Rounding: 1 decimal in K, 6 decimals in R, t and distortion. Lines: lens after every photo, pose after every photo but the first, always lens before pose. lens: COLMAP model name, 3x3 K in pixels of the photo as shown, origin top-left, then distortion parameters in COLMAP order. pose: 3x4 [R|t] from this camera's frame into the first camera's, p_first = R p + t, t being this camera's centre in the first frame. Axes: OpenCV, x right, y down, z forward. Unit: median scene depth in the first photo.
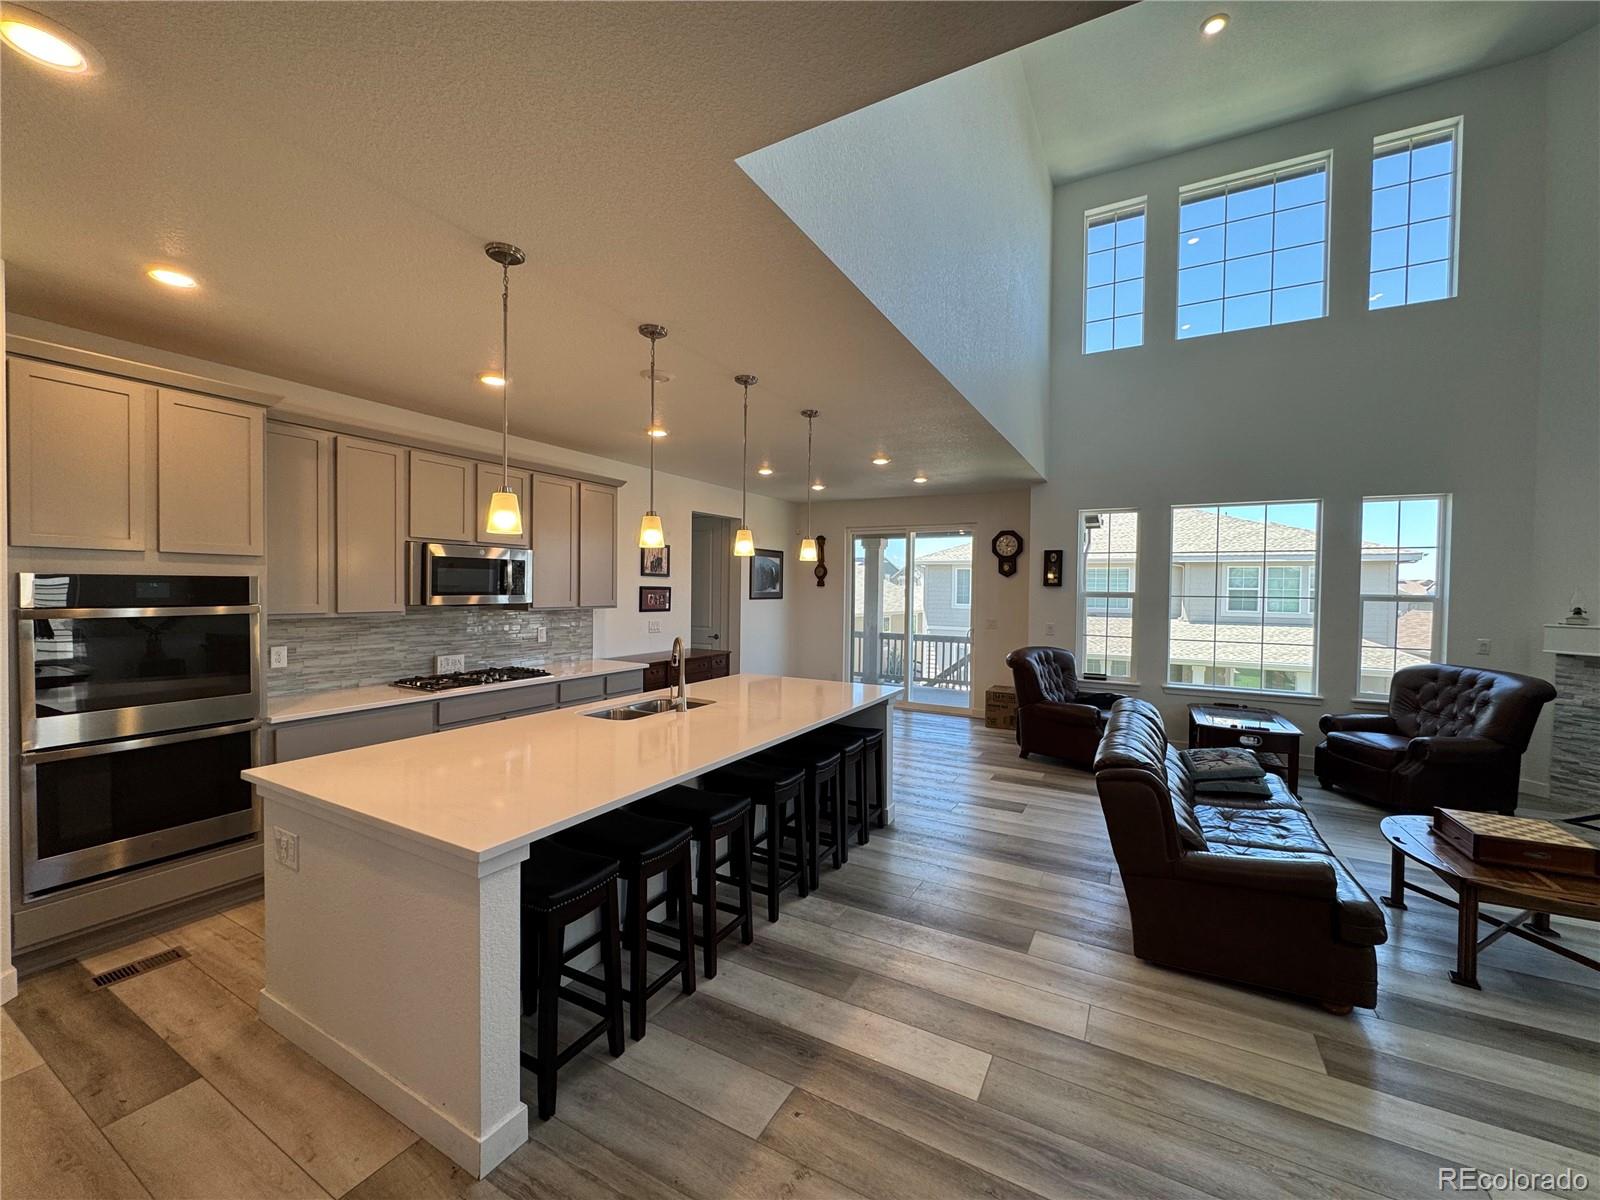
lens RADIAL K [[640.5, 0, 800.7], [0, 640.5, 602.4], [0, 0, 1]] dist [-0.002228, -0.000106]
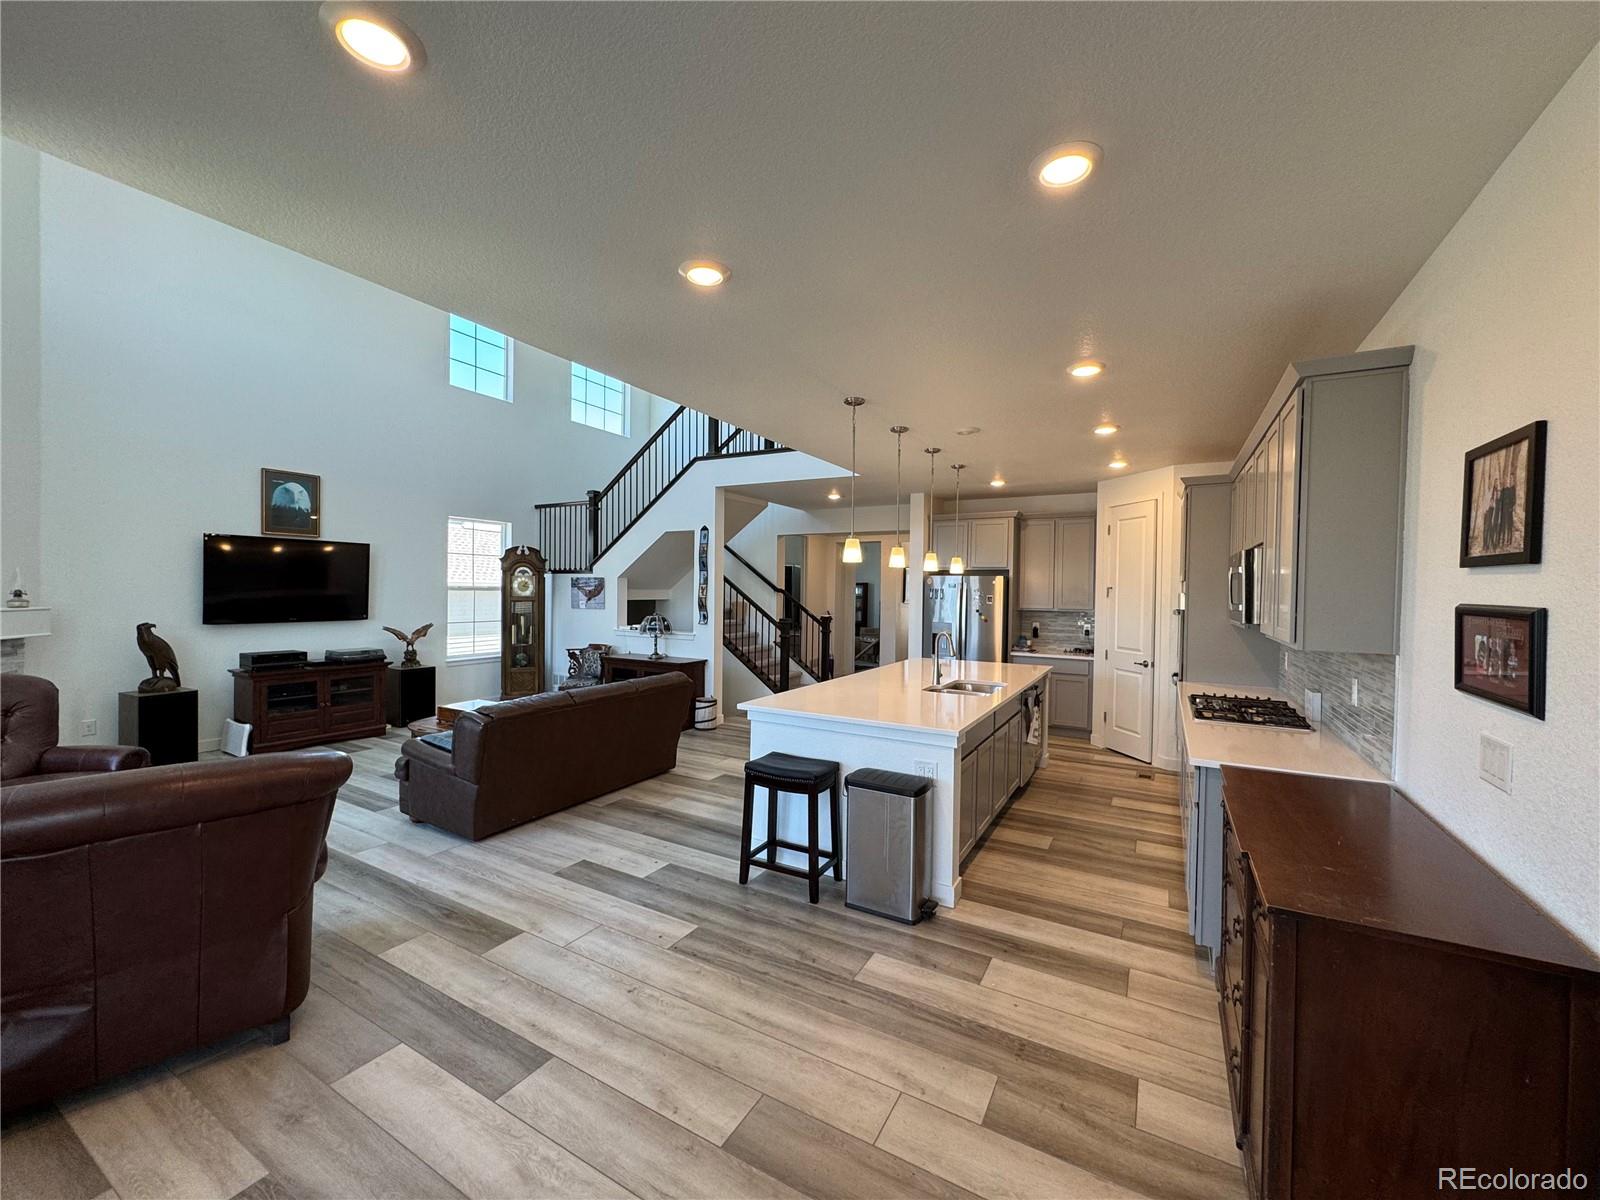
lens RADIAL K [[640.5, 0, 800.7], [0, 640.5, 602.4], [0, 0, 1]] dist [-0.002228, -0.000106]
pose [[-0.999502, -0.028713, 0.013068, 0.059928], [-0.028114, 0.998640, 0.043909, -0.037259], [-0.014311, 0.043520, -0.998950, 1.559213]]
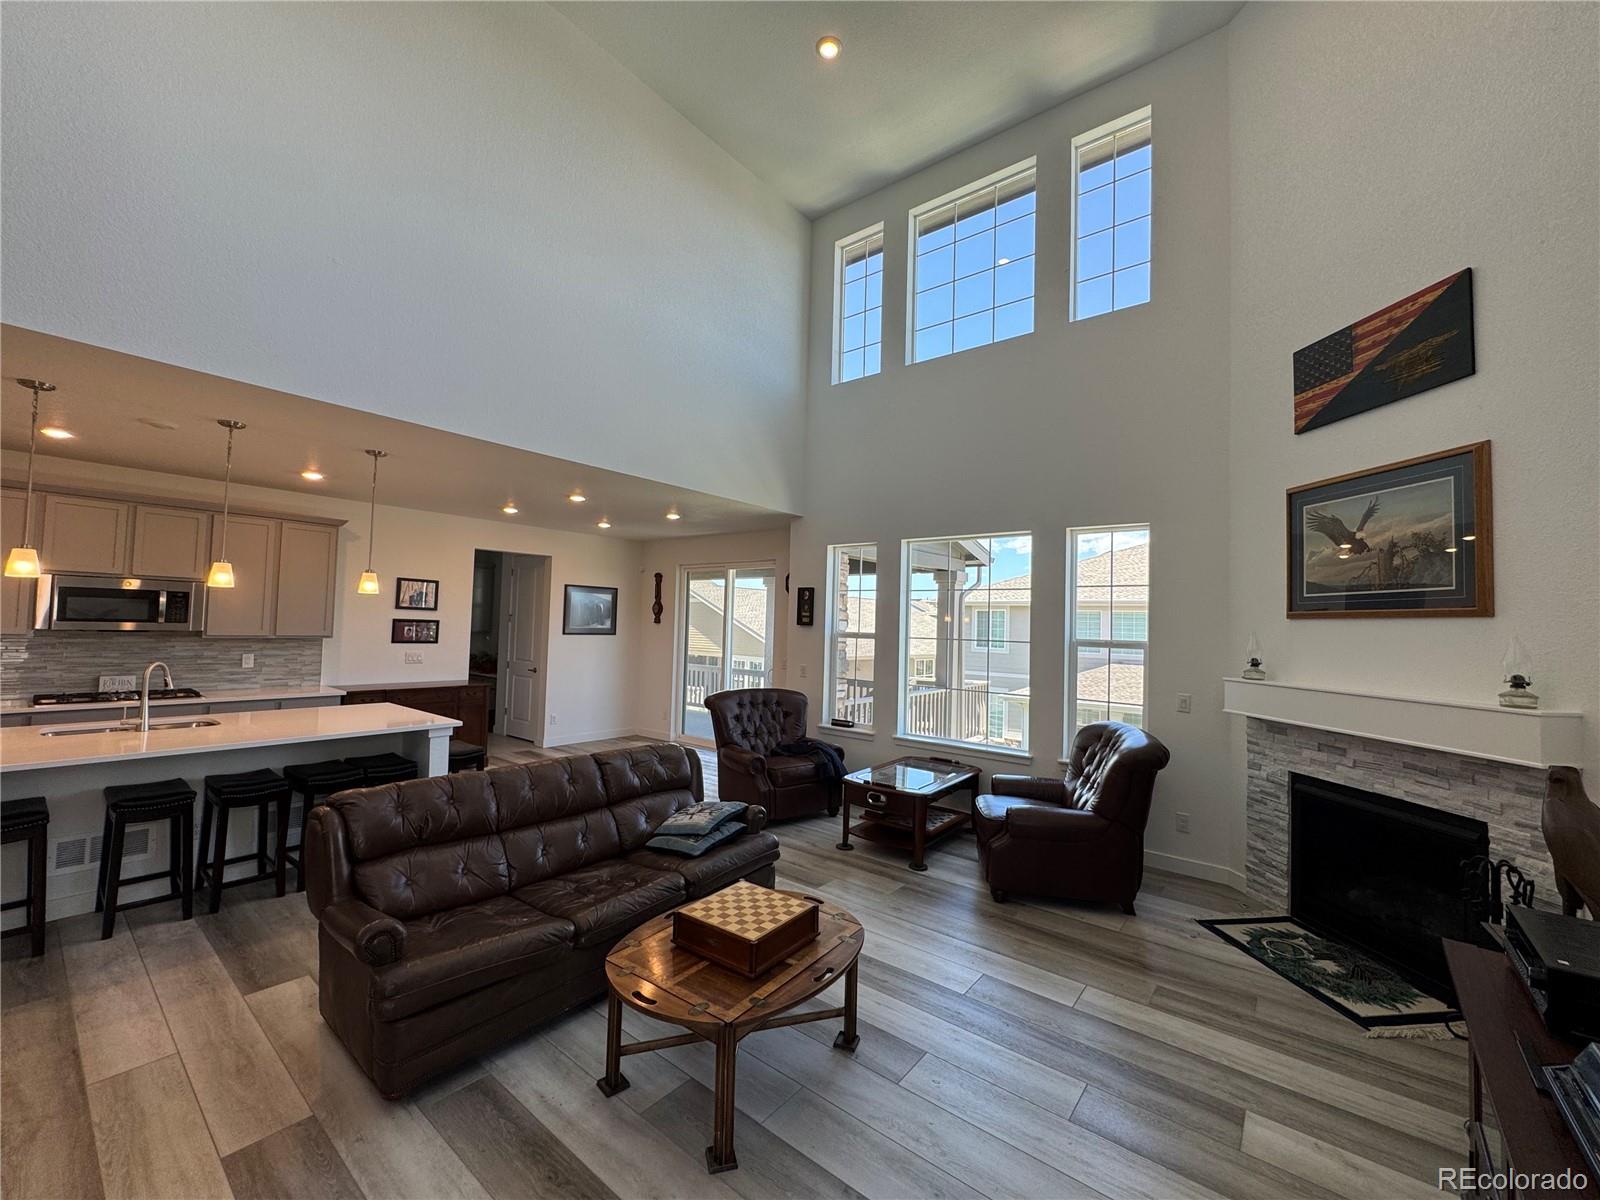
lens RADIAL K [[640.5, 0, 800.7], [0, 640.5, 602.4], [0, 0, 1]] dist [-0.002228, -0.000106]
pose [[0.985807, 0.009321, -0.167626, 0.711181], [-0.019956, 0.997884, -0.061876, -0.000211], [0.166695, 0.064342, 0.983907, 0.081201]]
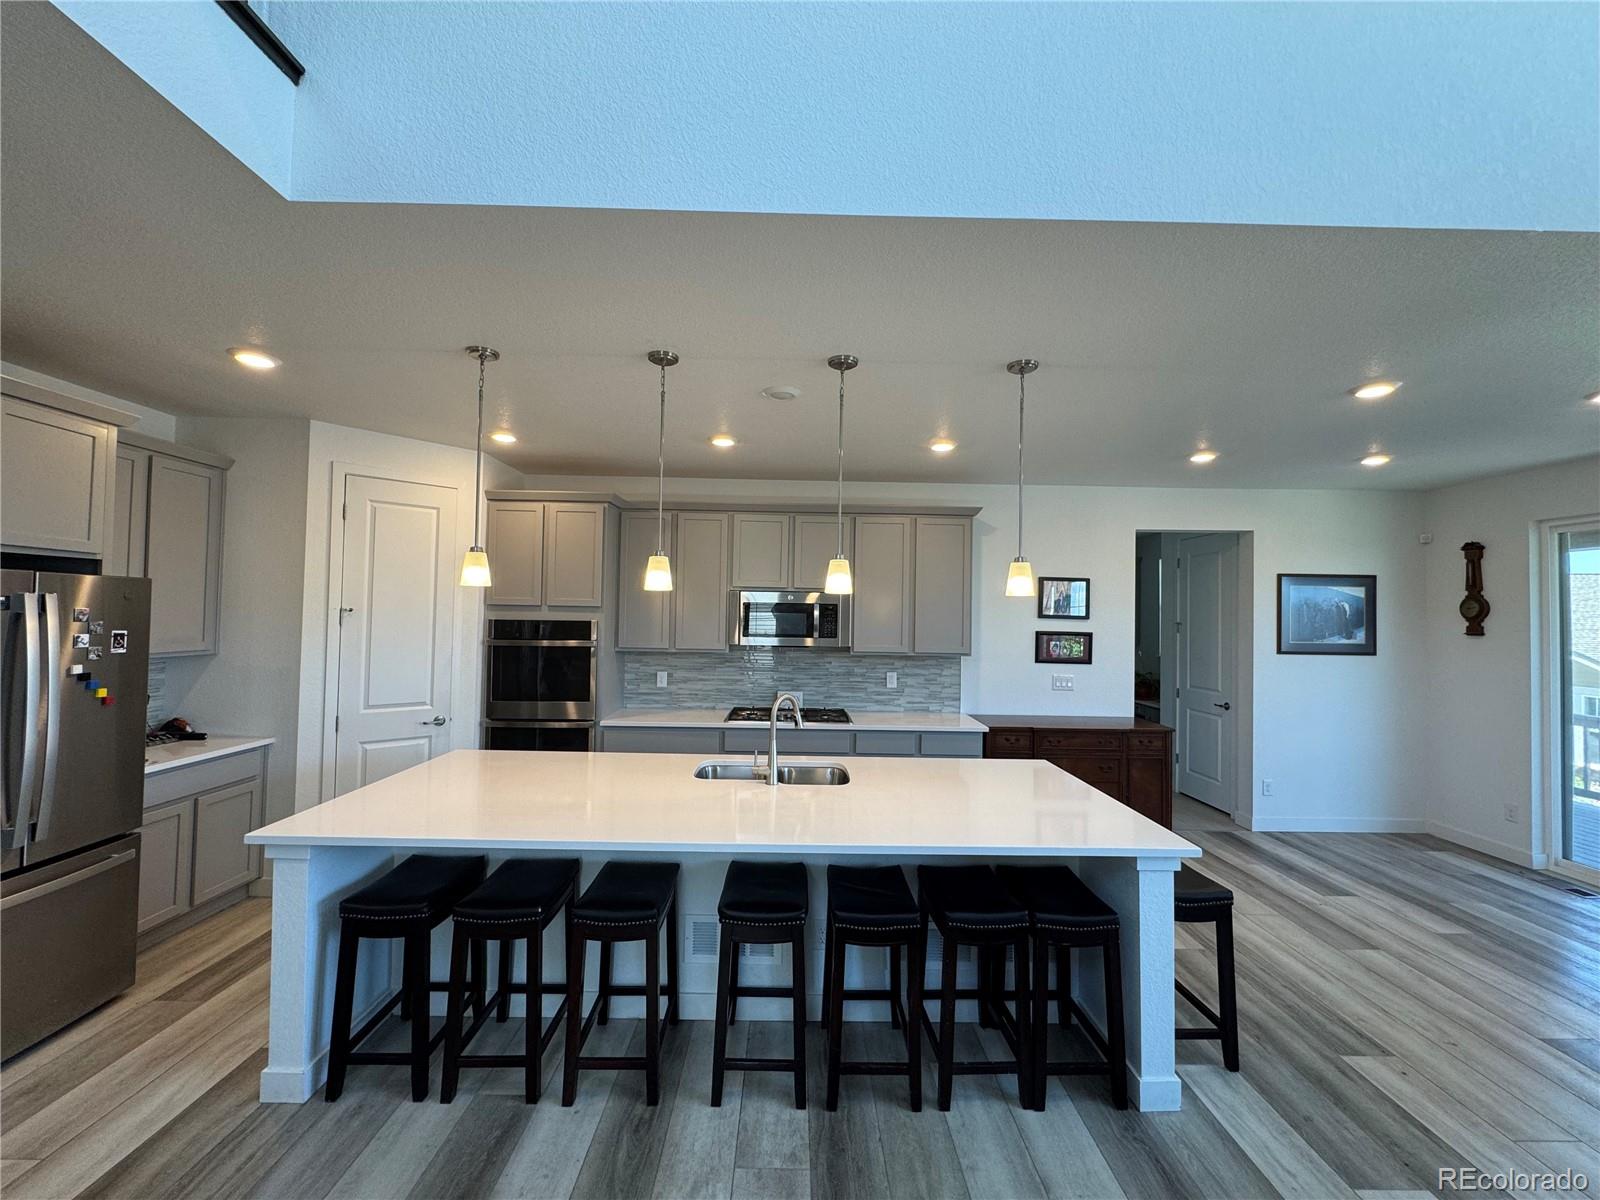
lens RADIAL K [[640.5, 0, 800.7], [0, 640.5, 602.4], [0, 0, 1]] dist [-0.002228, -0.000106]
pose [[0.493671, -0.022080, -0.869368, 0.370454], [-0.032125, 0.998532, -0.043603, -0.019943], [0.869055, 0.049454, 0.492237, 0.406732]]
